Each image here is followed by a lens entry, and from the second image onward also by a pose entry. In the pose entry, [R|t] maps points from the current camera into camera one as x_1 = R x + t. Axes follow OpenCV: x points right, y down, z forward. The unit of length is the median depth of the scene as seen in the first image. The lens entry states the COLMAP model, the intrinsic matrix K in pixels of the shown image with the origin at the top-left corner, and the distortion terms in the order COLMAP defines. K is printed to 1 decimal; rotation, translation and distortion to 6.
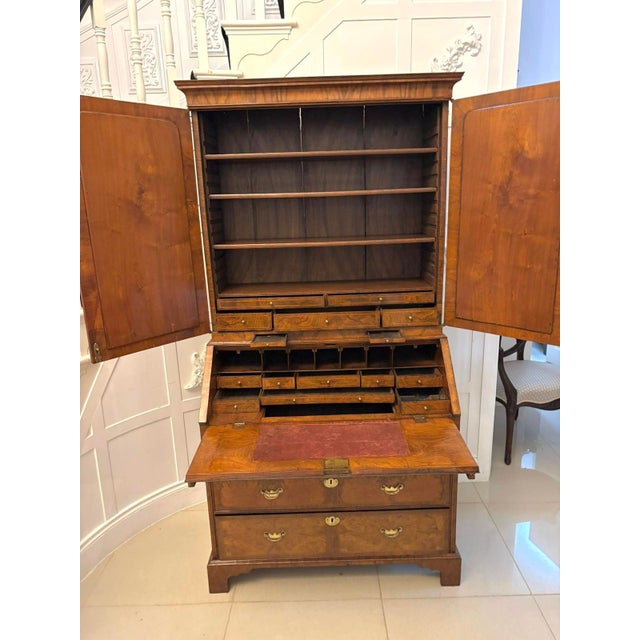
lens RADIAL K [[482.9, 0, 320.5], [0, 482.9, 324.0], [0, 0, 1]] dist [0.057566, -0.051695]
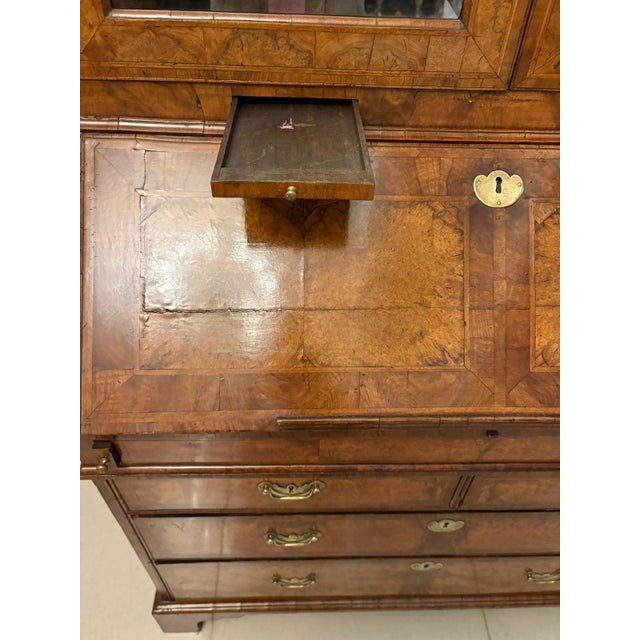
lens RADIAL K [[484.1, 0, 323.4], [0, 484.1, 321.1], [0, 0, 1]] dist [0.058691, -0.062376]
pose [[0.997384, 0.029364, 0.066060, -0.104878], [-0.058010, 0.870376, 0.488959, -0.004787], [-0.043139, -0.491511, 0.869802, 0.718842]]
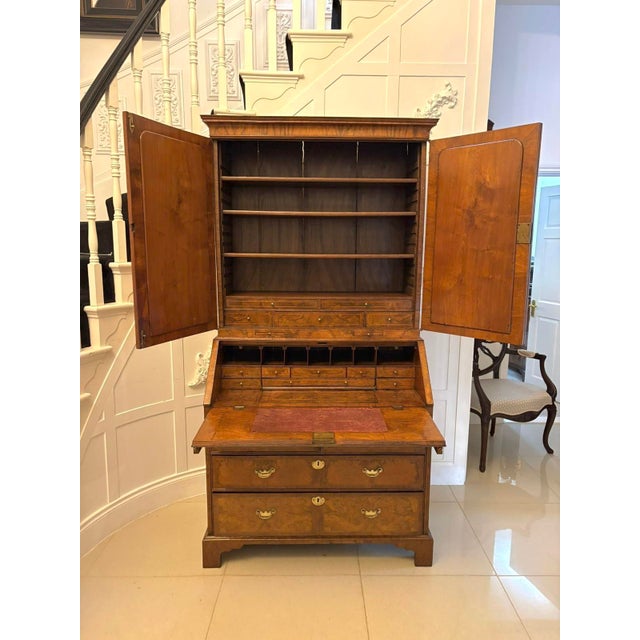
lens RADIAL K [[484.1, 0, 323.4], [0, 484.1, 321.1], [0, 0, 1]] dist [0.058691, -0.062376]
pose [[0.999180, 0.036201, 0.018139, 0.001059], [-0.034378, 0.995135, -0.092328, 0.097997], [-0.021393, 0.091629, 0.995563, -0.143592]]
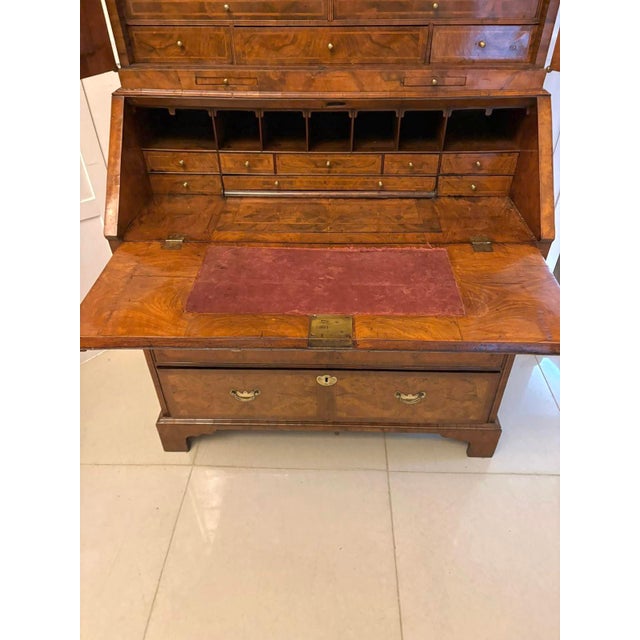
lens RADIAL K [[484.1, 0, 323.4], [0, 484.1, 321.1], [0, 0, 1]] dist [0.058691, -0.062376]
pose [[0.999091, 0.041202, -0.010937, 0.023411], [-0.033338, 0.915077, 0.401898, 0.047622], [0.026567, -0.401168, 0.915619, 0.395889]]
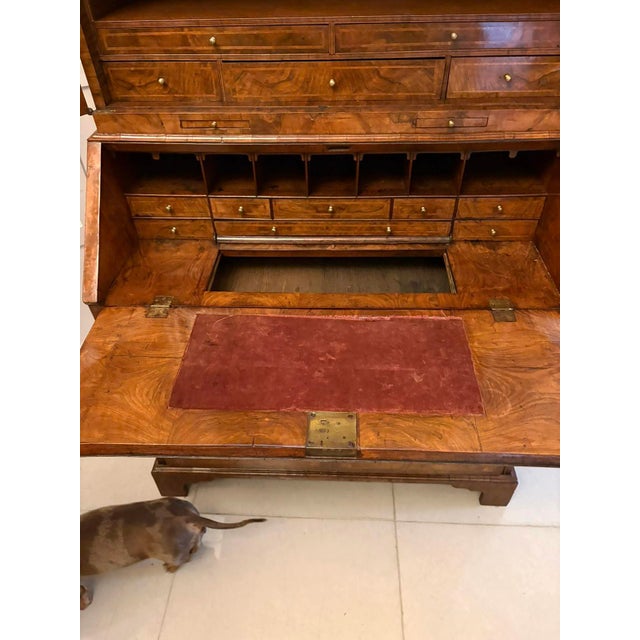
lens RADIAL K [[485.3, 0, 319.5], [0, 485.3, 320.7], [0, 0, 1]] dist [0.046565, -0.051050]
pose [[0.998672, 0.039804, -0.032697, 0.025053], [-0.020149, 0.886026, 0.463197, -0.030401], [0.047408, -0.461923, 0.885652, 0.491343]]
